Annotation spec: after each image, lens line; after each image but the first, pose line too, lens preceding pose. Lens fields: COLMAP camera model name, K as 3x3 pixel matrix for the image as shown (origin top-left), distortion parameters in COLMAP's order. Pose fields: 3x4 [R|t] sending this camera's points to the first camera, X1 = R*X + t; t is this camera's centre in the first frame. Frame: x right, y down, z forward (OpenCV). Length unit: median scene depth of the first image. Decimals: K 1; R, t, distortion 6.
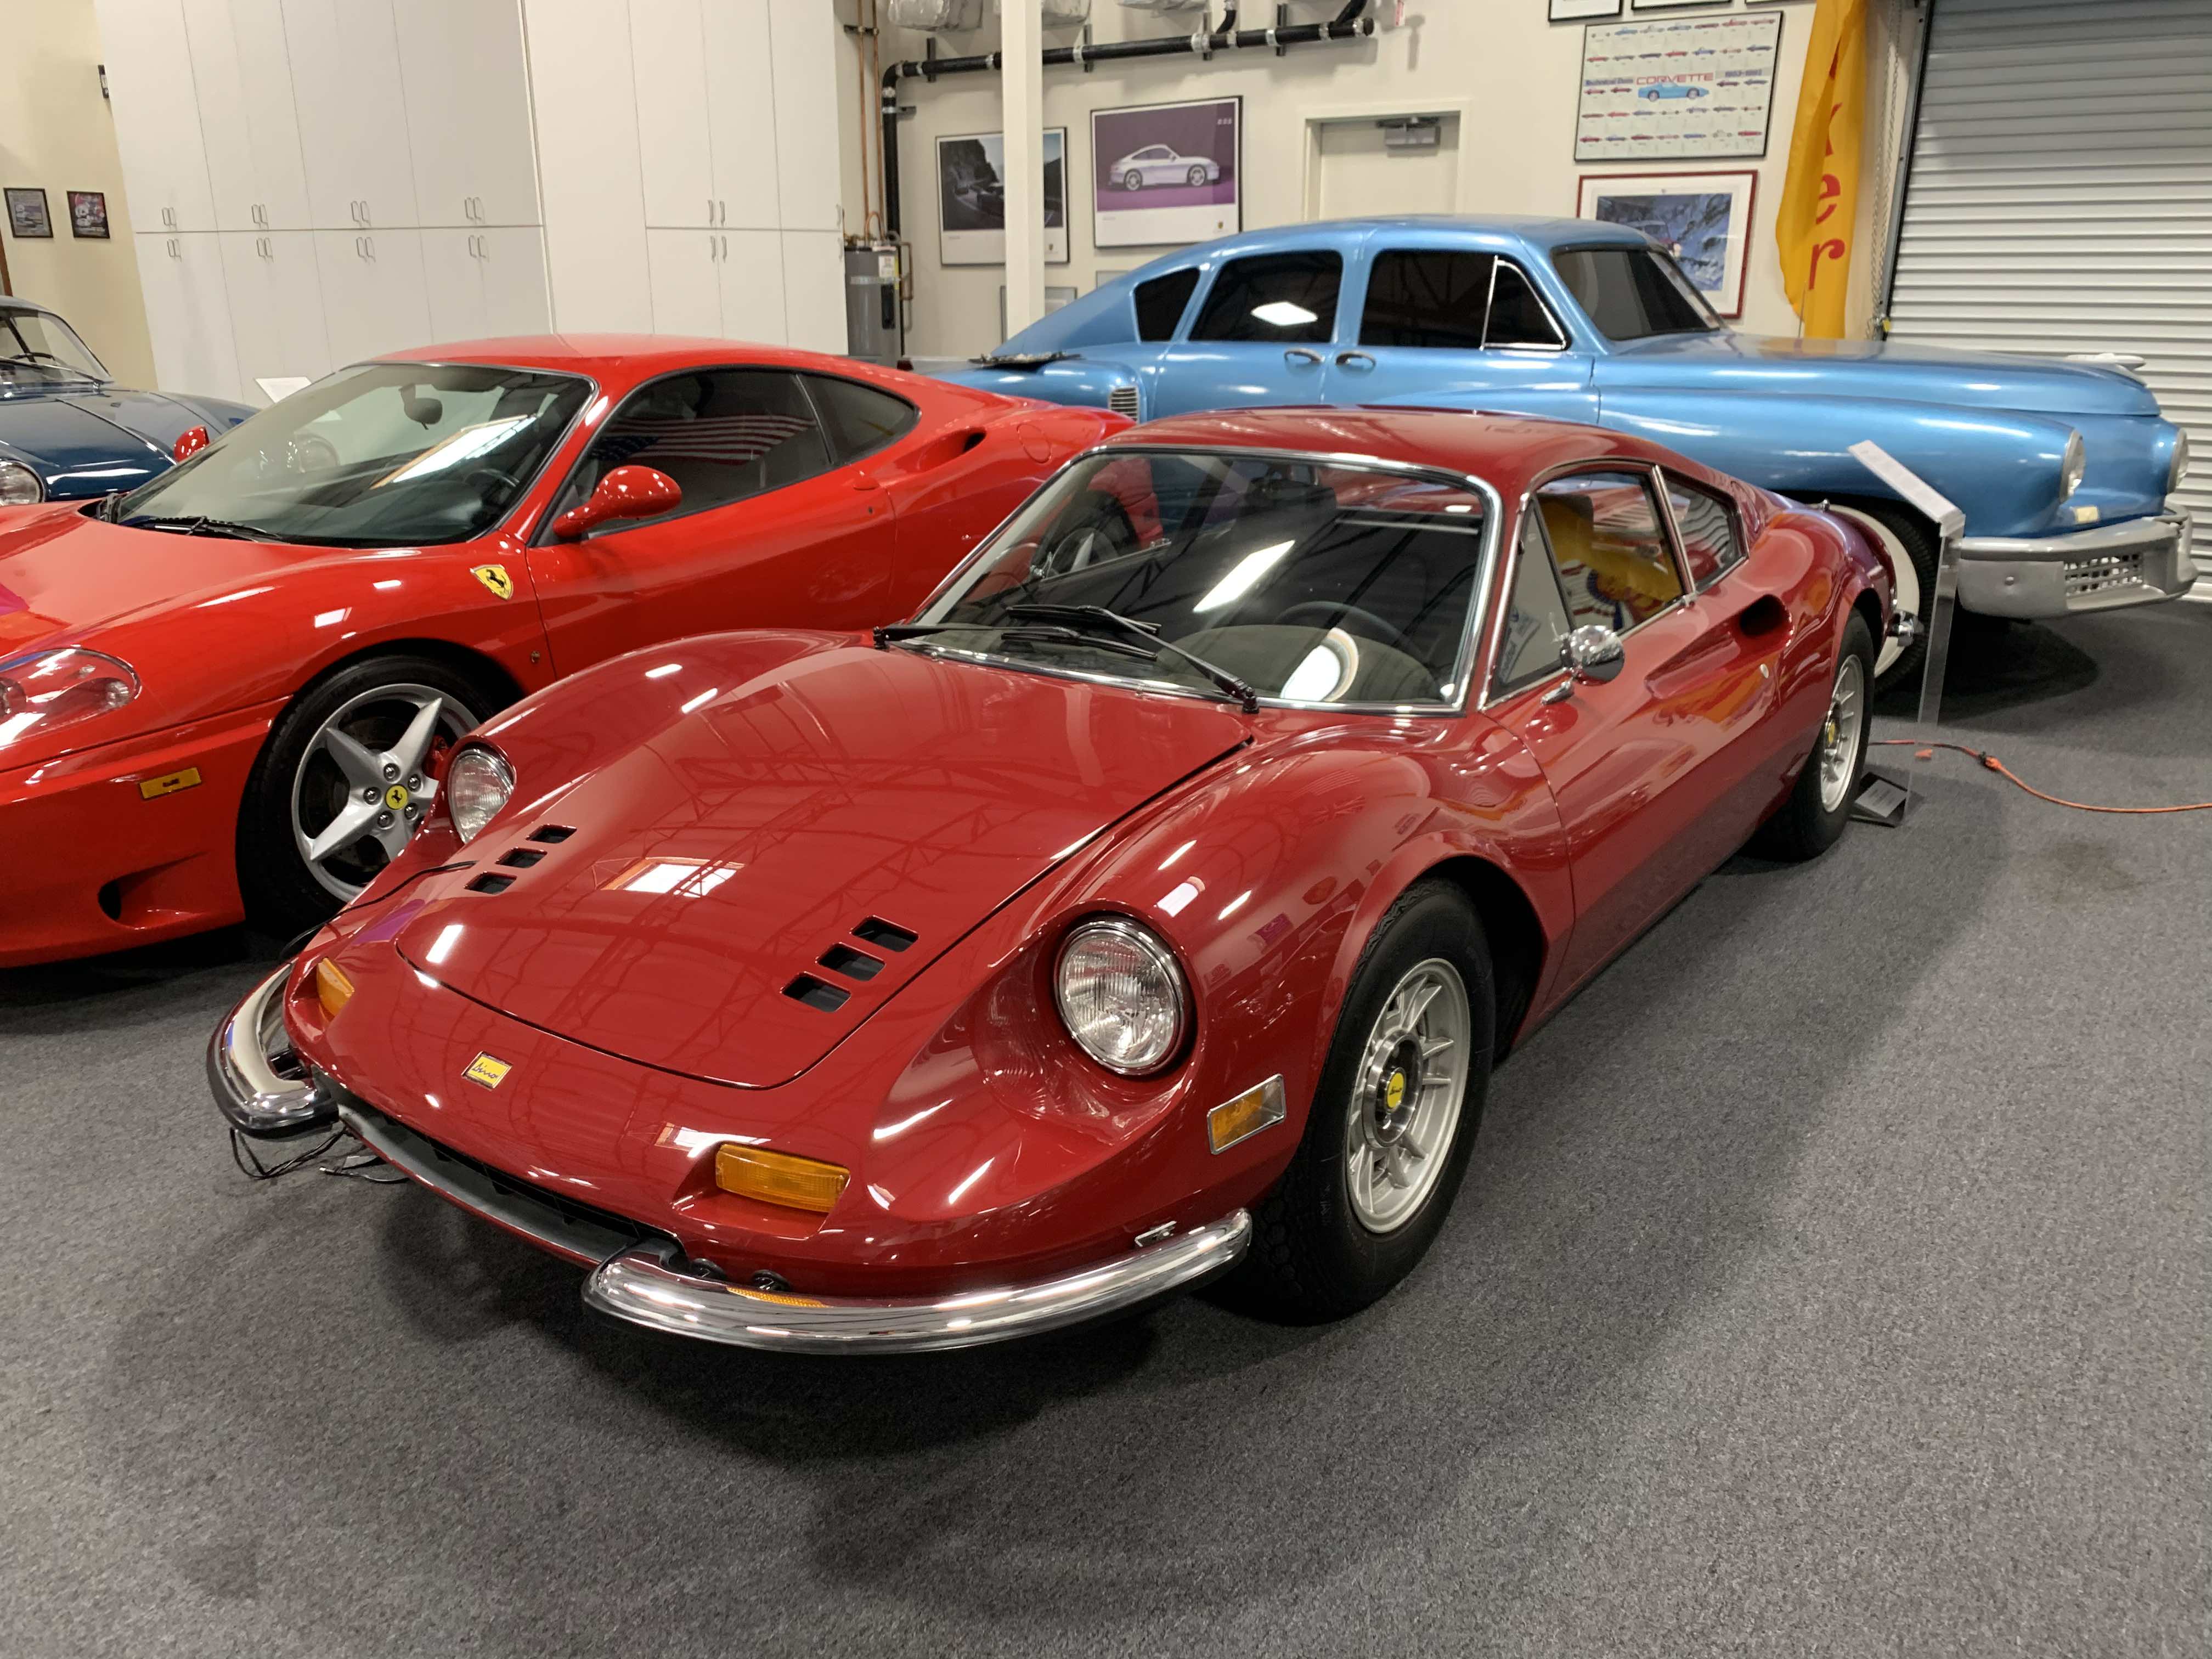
lens RADIAL K [[1691.9, 0, 1109.2], [0, 1691.9, 821.3], [0, 0, 1]] dist [0.018847, -0.012527]
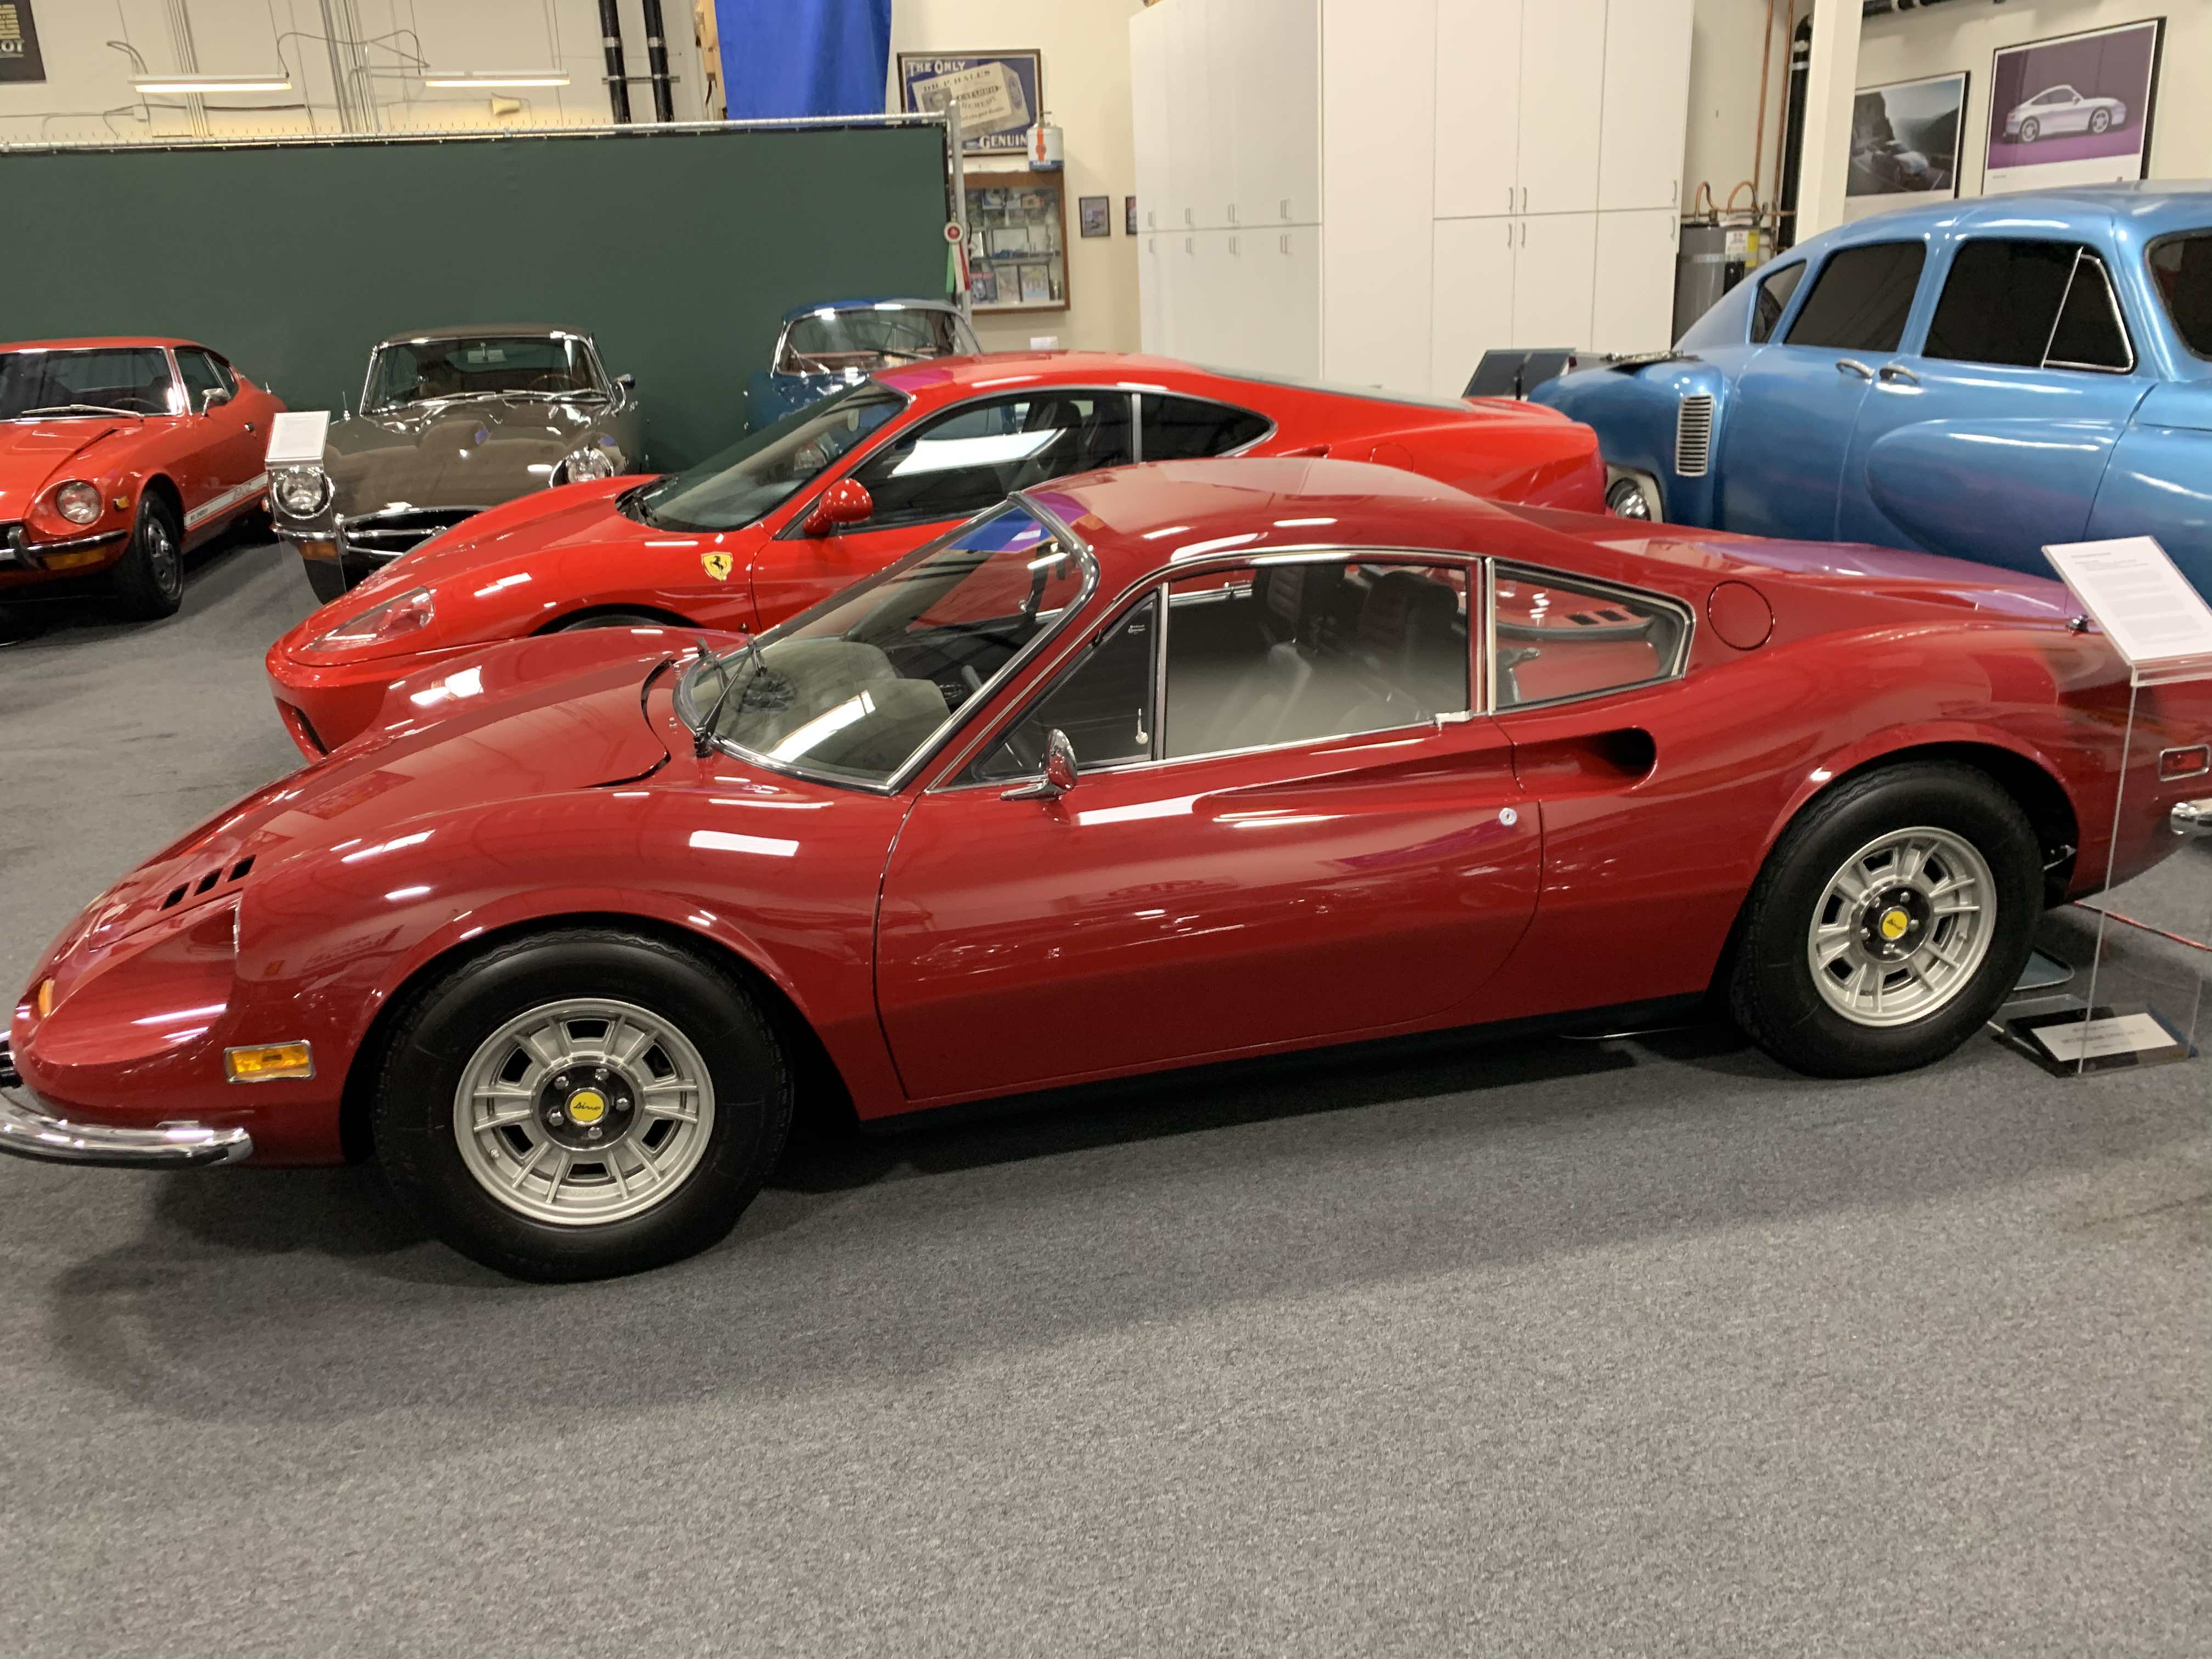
lens RADIAL K [[1691.9, 0, 1115.4], [0, 1691.9, 832.2], [0, 0, 1]] dist [0.018847, -0.012527]
pose [[0.756091, 0.190789, -0.626040, 0.269135], [-0.168479, 0.981067, 0.095507, -0.045517], [0.632409, 0.033263, 0.773920, 0.083913]]
